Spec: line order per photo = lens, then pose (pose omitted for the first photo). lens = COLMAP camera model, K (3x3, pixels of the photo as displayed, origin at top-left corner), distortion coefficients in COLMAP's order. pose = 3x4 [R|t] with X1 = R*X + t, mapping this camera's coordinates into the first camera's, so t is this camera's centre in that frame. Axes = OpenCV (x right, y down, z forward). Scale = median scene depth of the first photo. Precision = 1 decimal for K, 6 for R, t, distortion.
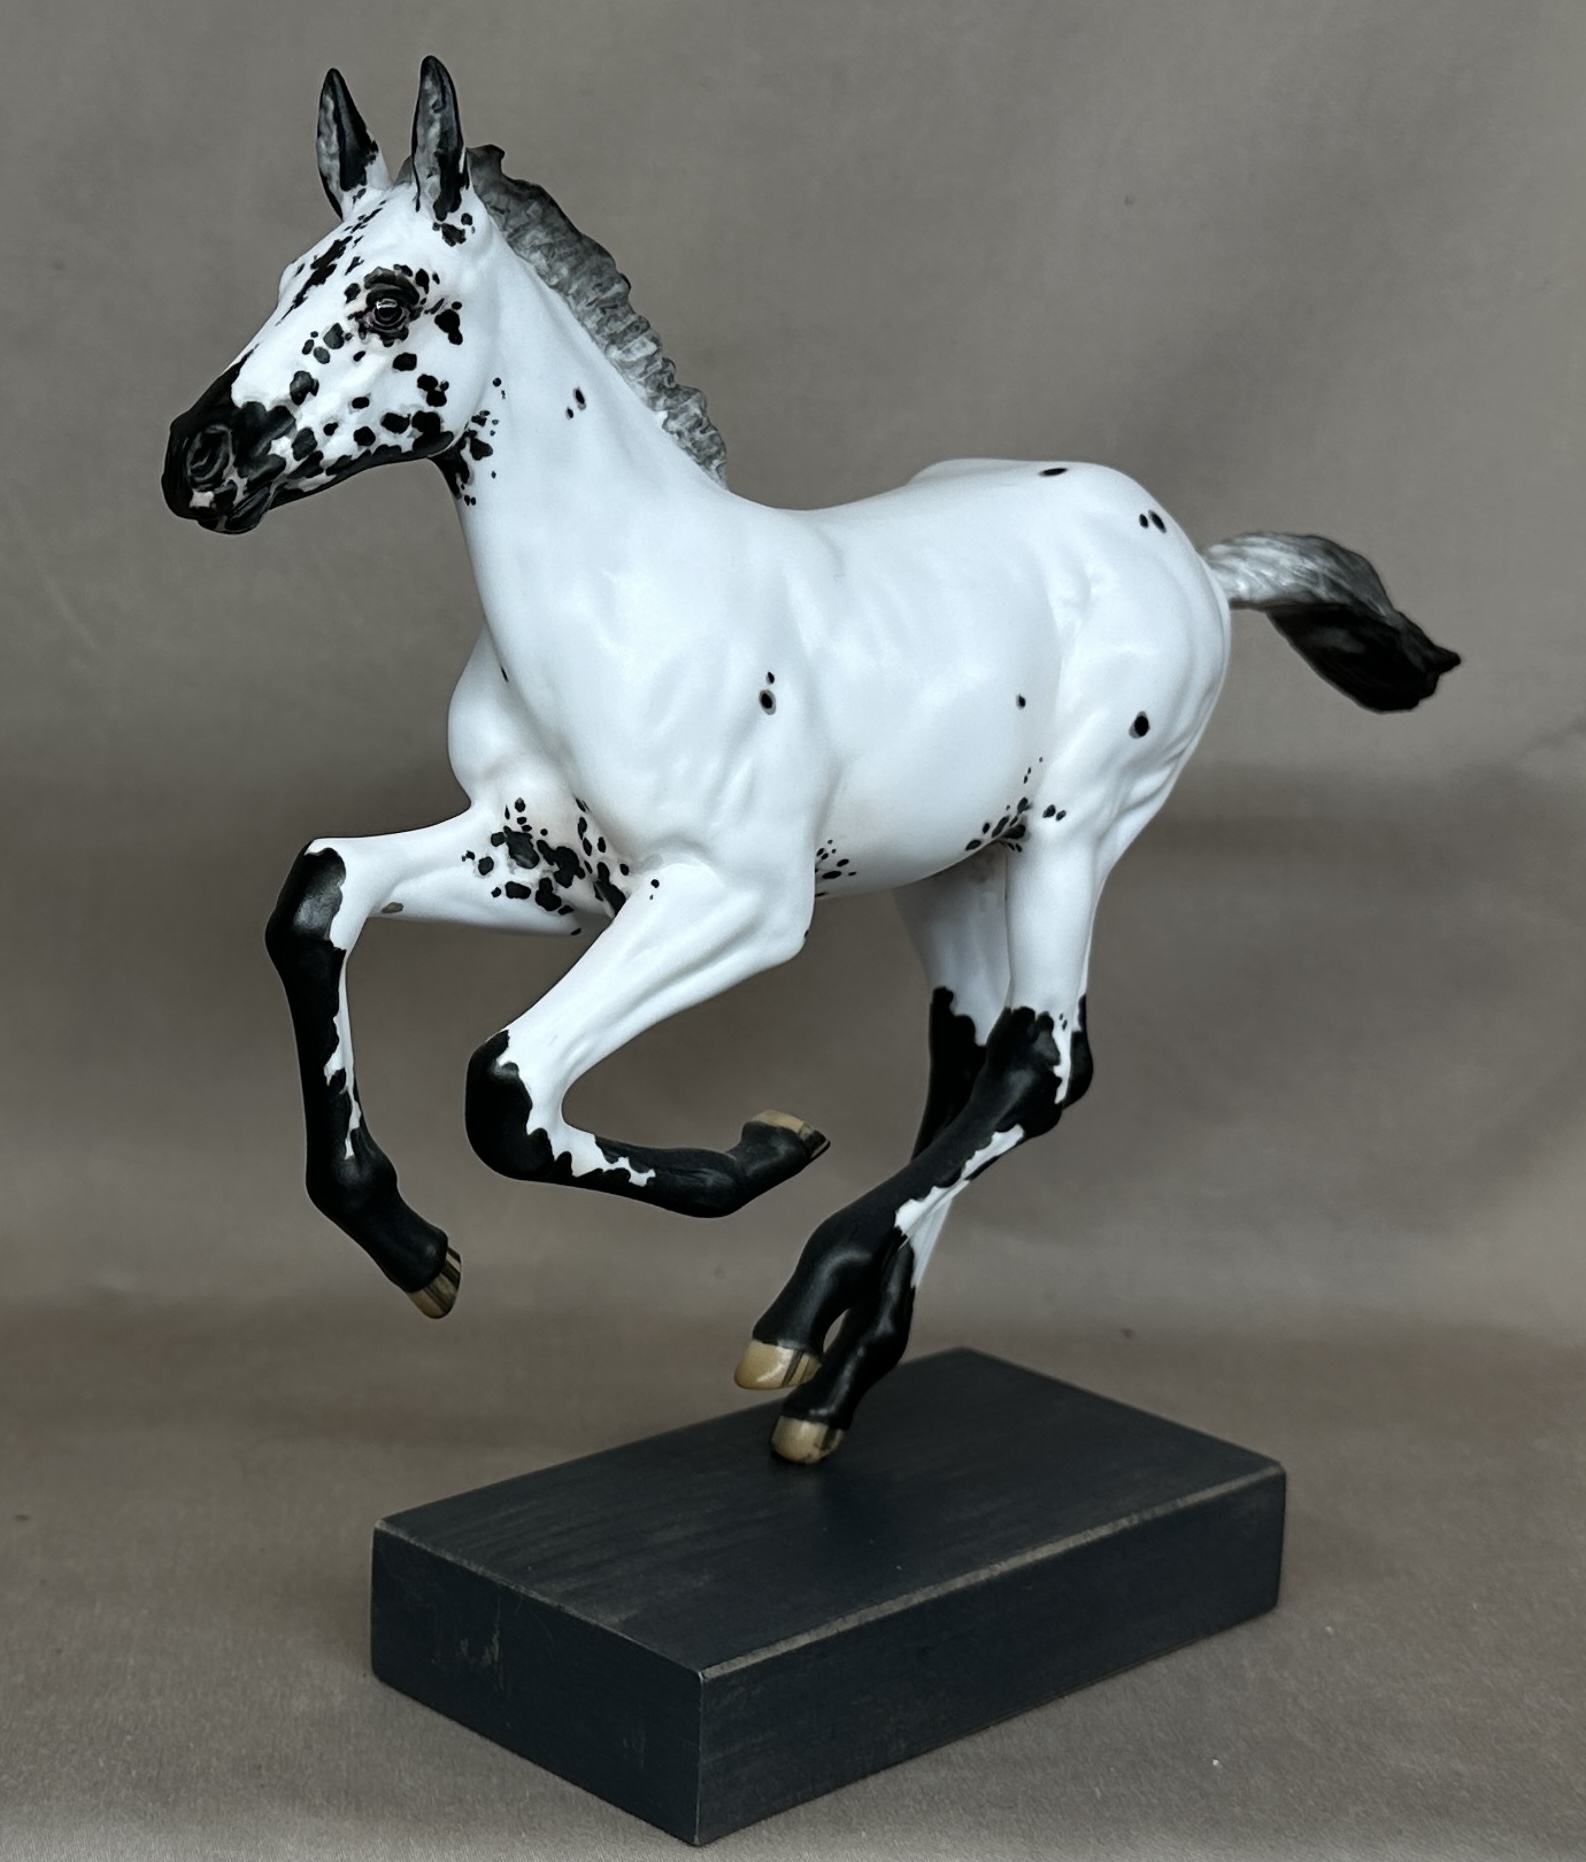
lens RADIAL K [[3192.5, 0, 533.5], [0, 3192.5, 932.2], [0, 0, 1]] dist [0.022643, 0.101871]
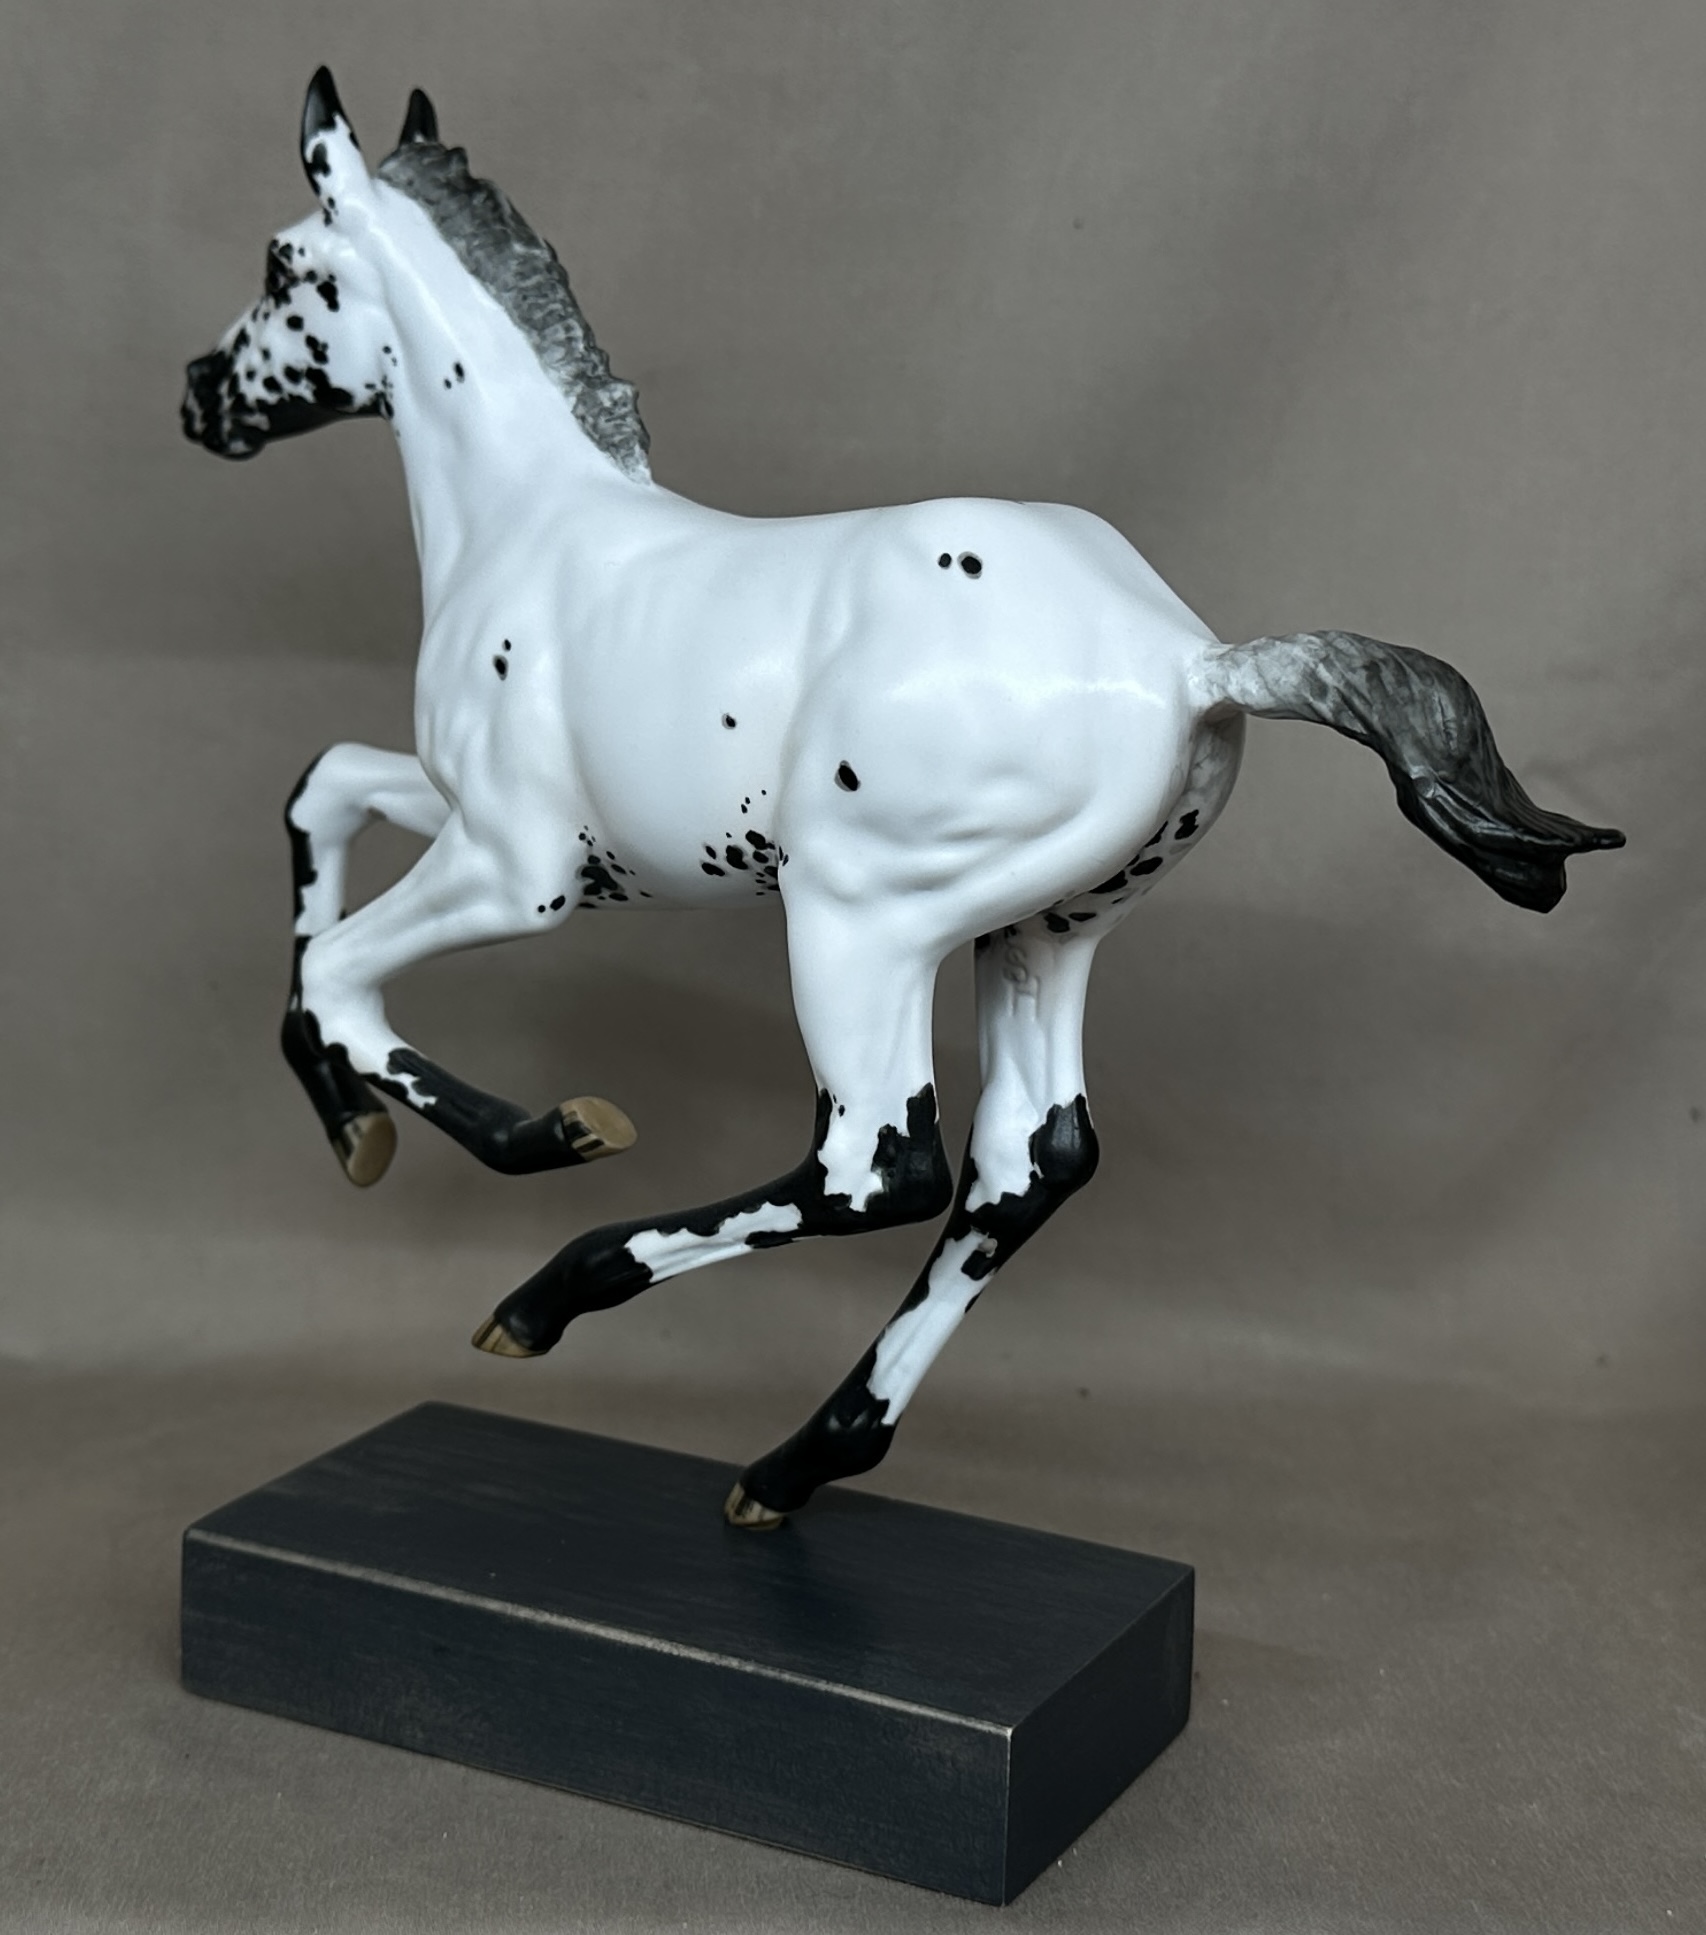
lens RADIAL K [[3537.1, 0, 853.0], [0, 3537.1, 967.5], [0, 0, 1]] dist [0.037176, 0.333210]
pose [[0.365232, 0.172970, -0.914706, 1.257451], [-0.259099, 0.962649, 0.078580, -0.104156], [0.894133, 0.208299, 0.396406, 0.704111]]
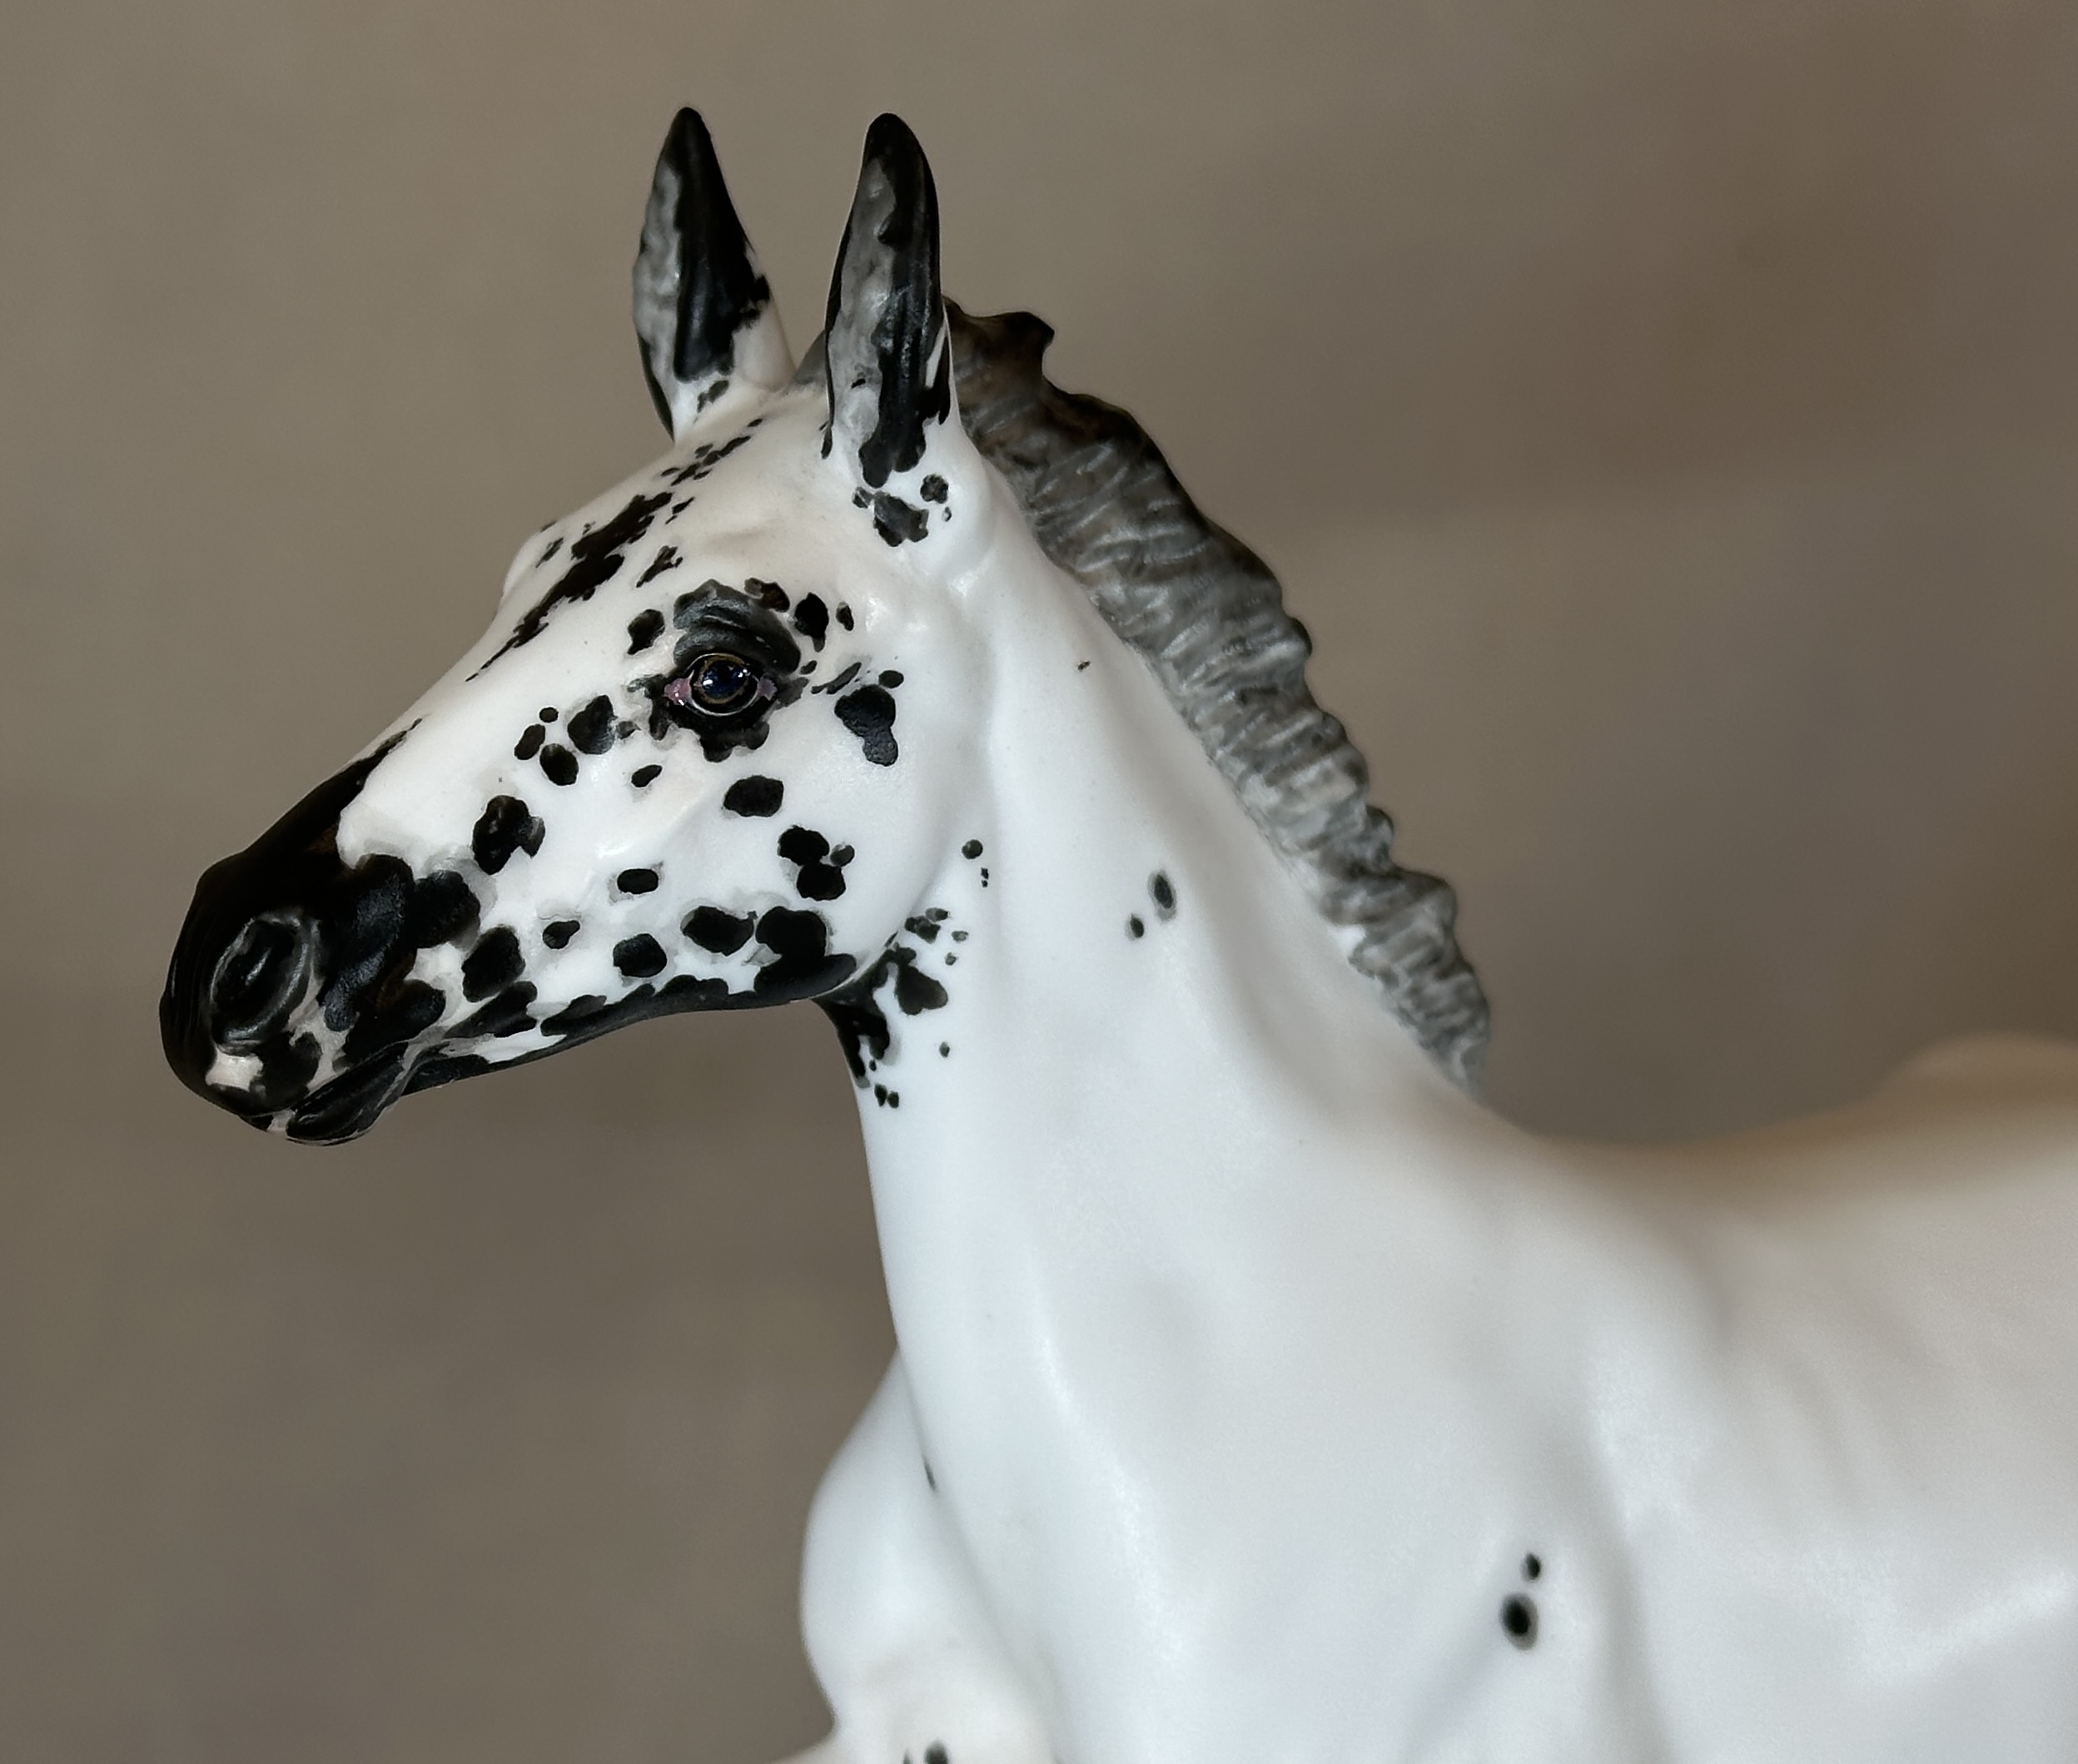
lens RADIAL K [[5215.8, 0, 1039.0], [0, 5215.8, 882.0], [0, 0, 1]] dist [0.173399, 0.263741]
pose [[0.992414, 0.114430, -0.044937, 0.030650], [-0.117686, 0.989974, -0.078110, -0.114702], [0.035548, 0.082806, 0.995931, 0.294743]]
